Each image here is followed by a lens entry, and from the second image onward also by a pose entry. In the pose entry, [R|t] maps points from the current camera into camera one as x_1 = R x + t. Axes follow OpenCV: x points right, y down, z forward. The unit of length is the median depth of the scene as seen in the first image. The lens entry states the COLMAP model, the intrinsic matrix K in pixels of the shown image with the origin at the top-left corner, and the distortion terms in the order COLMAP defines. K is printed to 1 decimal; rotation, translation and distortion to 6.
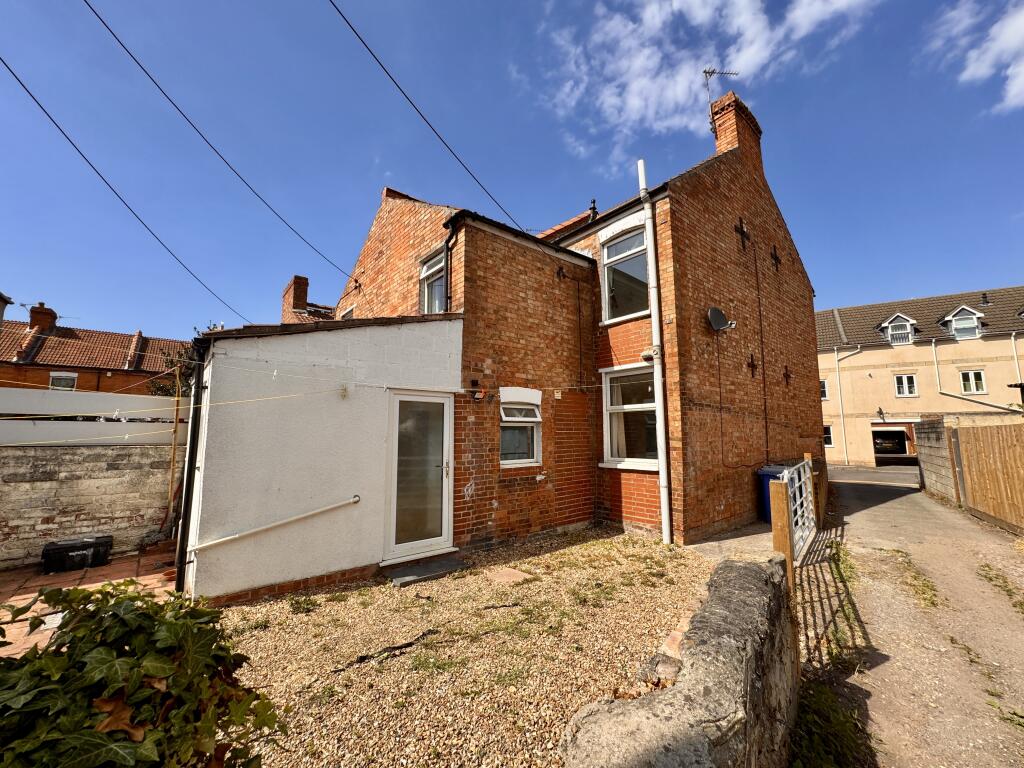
lens RADIAL K [[411.0, 0, 508.2], [0, 411.0, 382.5], [0, 0, 1]] dist [0.000426, 0.000078]
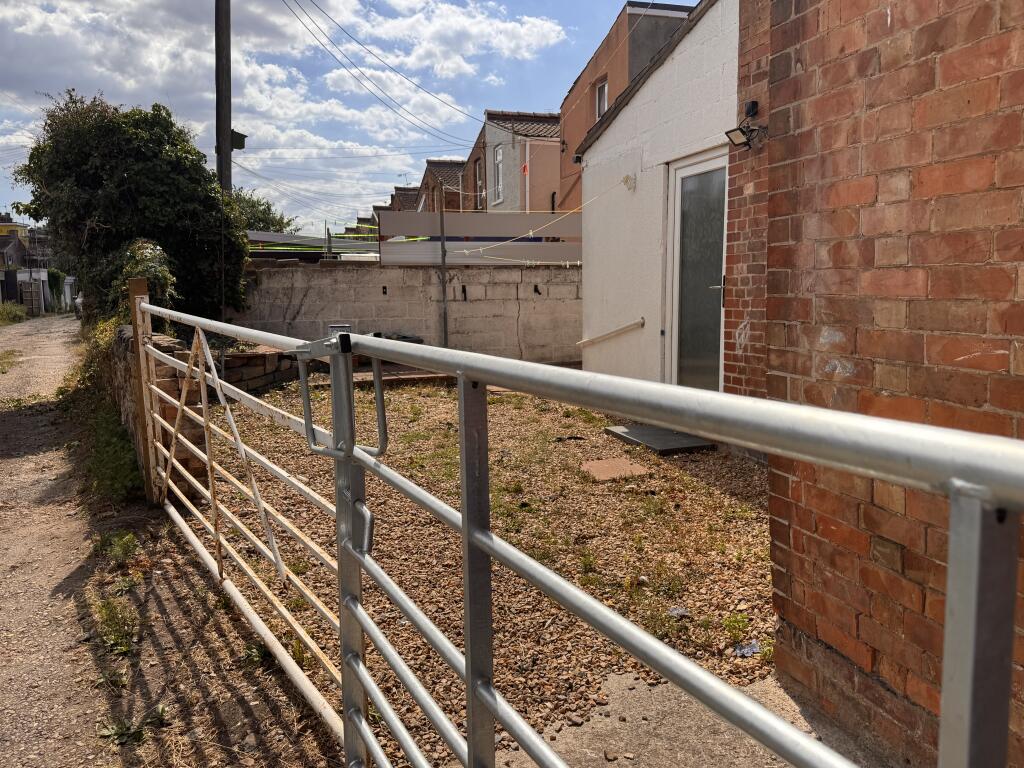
lens RADIAL K [[798.2, 0, 511.9], [0, 798.2, 378.7], [0, 0, 1]] dist [0.097070, -0.005463]
pose [[-0.378643, 0.123493, -0.917267, 0.921948], [0.115730, 0.989598, 0.085458, 0.197439], [0.918279, -0.073797, -0.388996, 1.123347]]
